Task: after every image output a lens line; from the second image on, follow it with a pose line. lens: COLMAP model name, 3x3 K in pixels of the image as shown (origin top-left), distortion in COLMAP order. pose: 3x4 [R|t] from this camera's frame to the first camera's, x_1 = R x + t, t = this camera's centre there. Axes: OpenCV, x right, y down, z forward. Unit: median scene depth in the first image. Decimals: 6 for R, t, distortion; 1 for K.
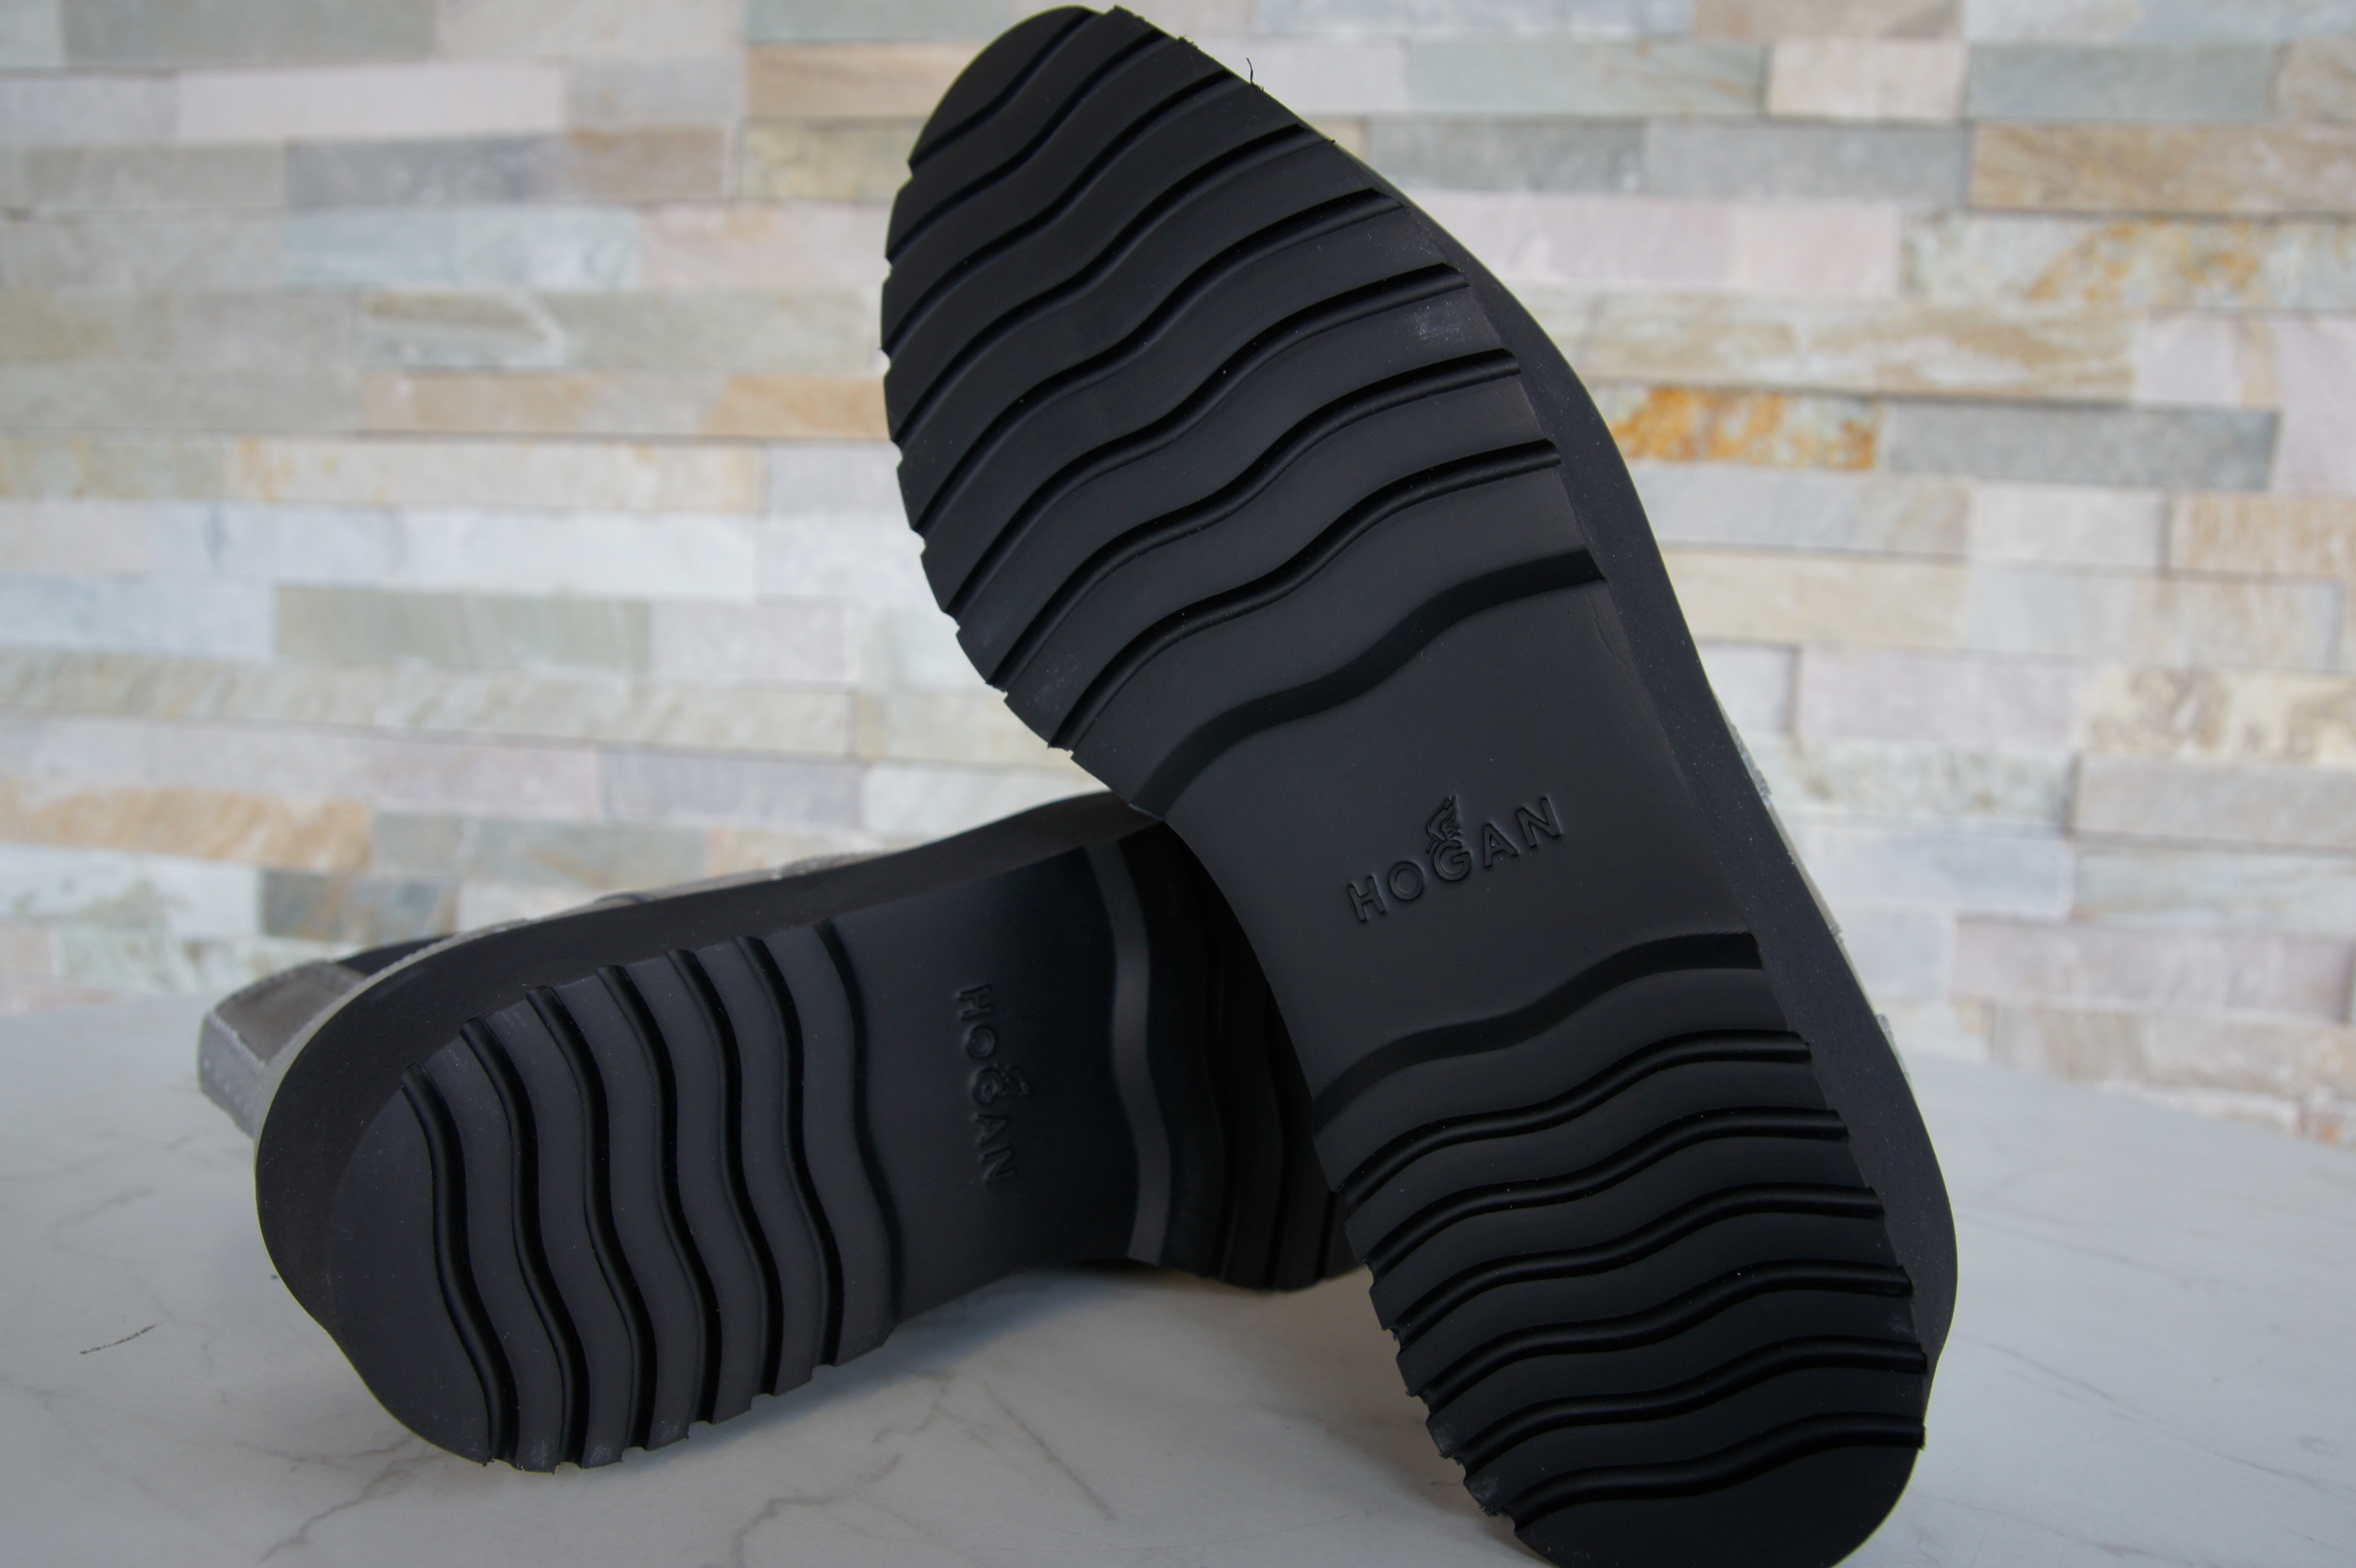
lens RADIAL K [[1743.6, 0, 1163.3], [0, 1743.6, 817.2], [0, 0, 1]] dist [-0.117589, 0.079208]
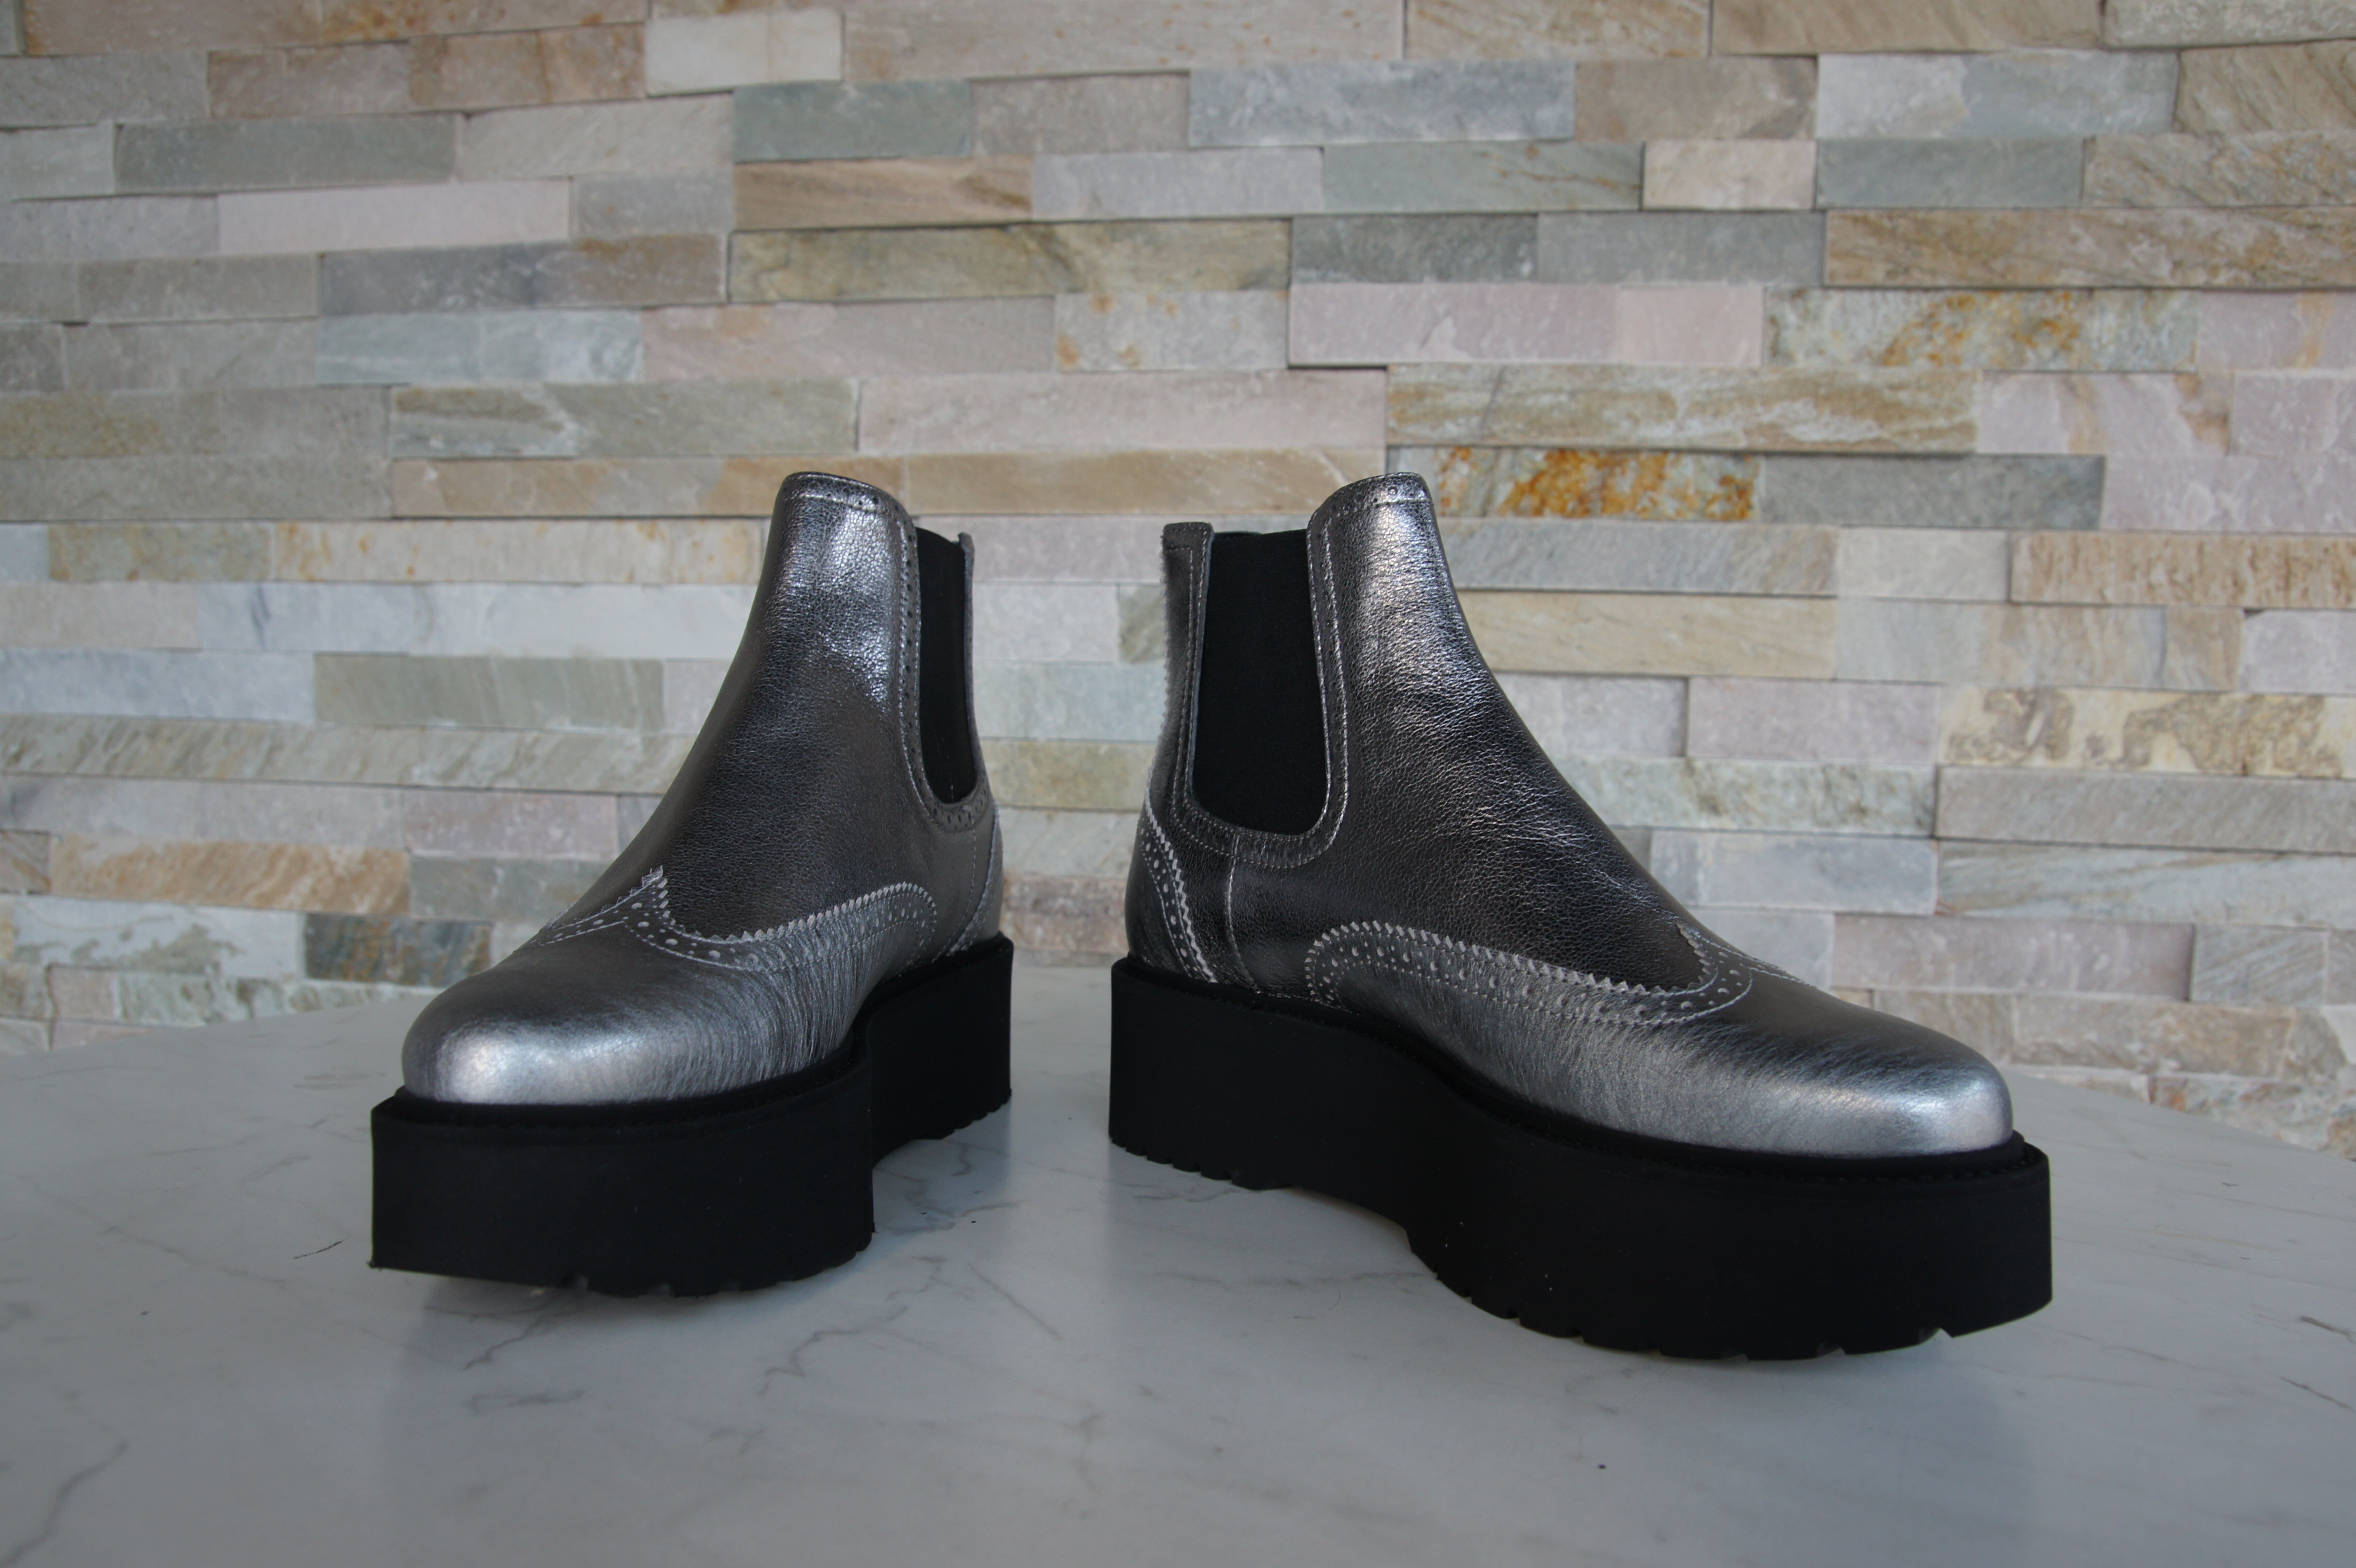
lens RADIAL K [[1743.6, 0, 1143.5], [0, 1743.6, 826.9], [0, 0, 1]] dist [-0.117589, 0.079208]
pose [[0.999646, -0.026376, -0.003606, 0.016707], [0.026325, 0.999561, -0.013560, 0.004053], [0.003962, 0.013460, 0.999902, -0.127094]]
